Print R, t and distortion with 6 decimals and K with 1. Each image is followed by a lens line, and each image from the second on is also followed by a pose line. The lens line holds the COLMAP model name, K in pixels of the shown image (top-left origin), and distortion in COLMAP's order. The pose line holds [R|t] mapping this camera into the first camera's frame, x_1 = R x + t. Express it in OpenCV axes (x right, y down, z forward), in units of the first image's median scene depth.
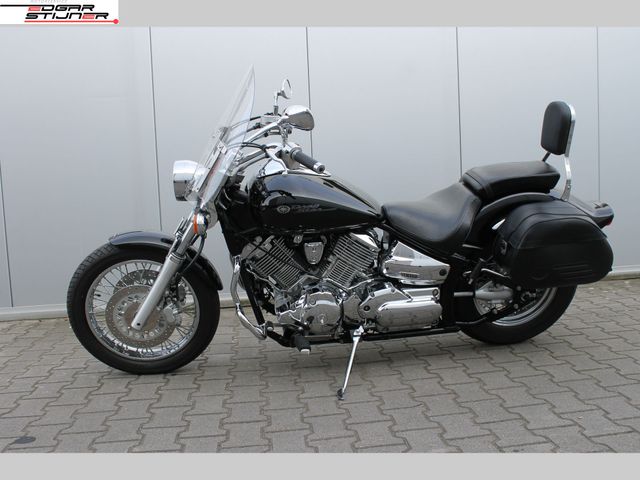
lens RADIAL K [[628.8, 0, 344.5], [0, 628.8, 239.3], [0, 0, 1]] dist [-0.044381, 0.002861]
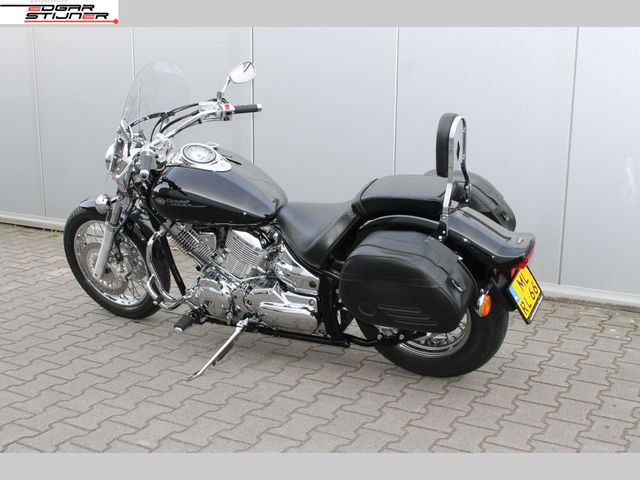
lens RADIAL K [[777.9, 0, 320.0], [0, 777.9, 240.0], [0, 0, 1]] dist [-0.016275, -0.014420]
pose [[0.800977, 0.170621, -0.573869, 0.836937], [-0.094062, 0.982491, 0.160824, -0.206288], [0.591260, -0.074837, 0.803001, 0.055733]]
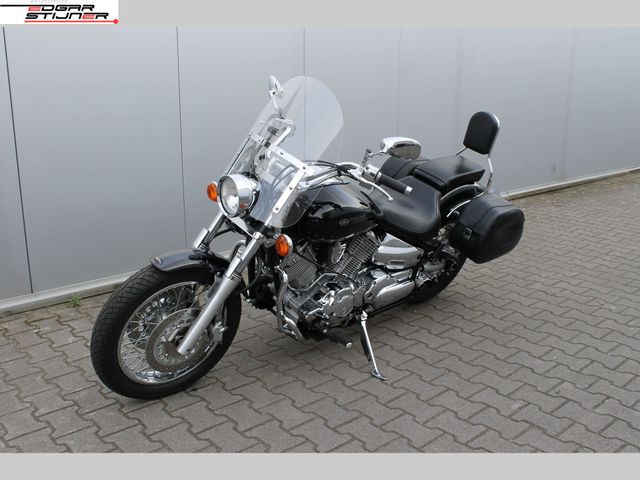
lens RADIAL K [[628.8, 0, 344.5], [0, 628.8, 239.3], [0, 0, 1]] dist [-0.044381, 0.002861]
pose [[0.812630, -0.097427, 0.574579, -0.643822], [0.008714, 0.987848, 0.155179, -0.167255], [-0.582715, -0.121096, 0.803604, 0.123939]]
